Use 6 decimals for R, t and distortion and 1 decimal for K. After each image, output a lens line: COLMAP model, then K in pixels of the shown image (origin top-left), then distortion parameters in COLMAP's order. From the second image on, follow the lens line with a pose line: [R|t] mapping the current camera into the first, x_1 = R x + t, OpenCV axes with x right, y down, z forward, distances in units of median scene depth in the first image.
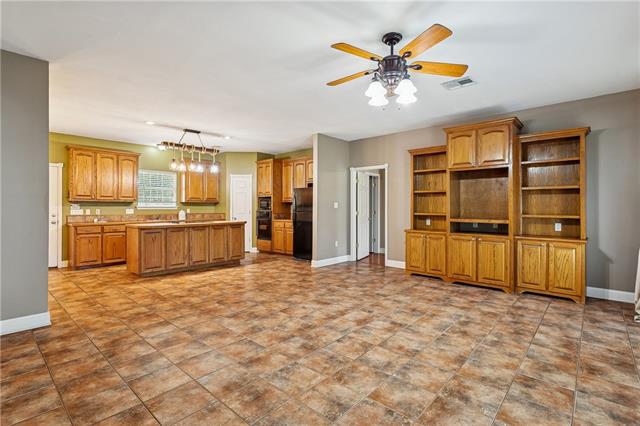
lens RADIAL K [[312.0, 0, 319.5], [0, 312.0, 209.4], [0, 0, 1]] dist [-0.002047, 0.000385]
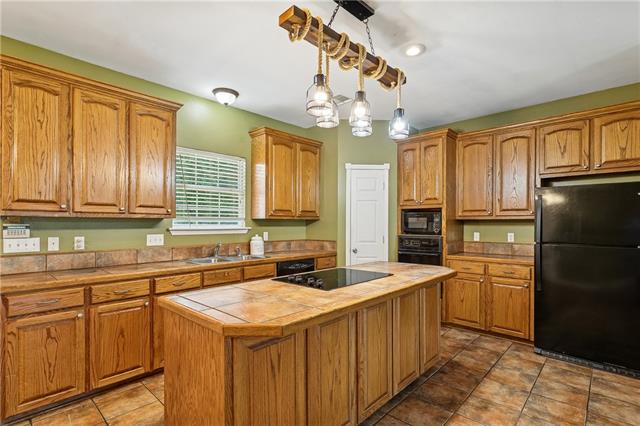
lens RADIAL K [[312.0, 0, 319.9], [0, 312.0, 227.8], [0, 0, 1]] dist [-0.002047, 0.000385]
pose [[0.999976, 0.001303, -0.006846, -0.408222], [-0.001248, 0.999967, 0.008038, -0.015928], [0.006856, -0.008029, 0.999944, 0.615236]]
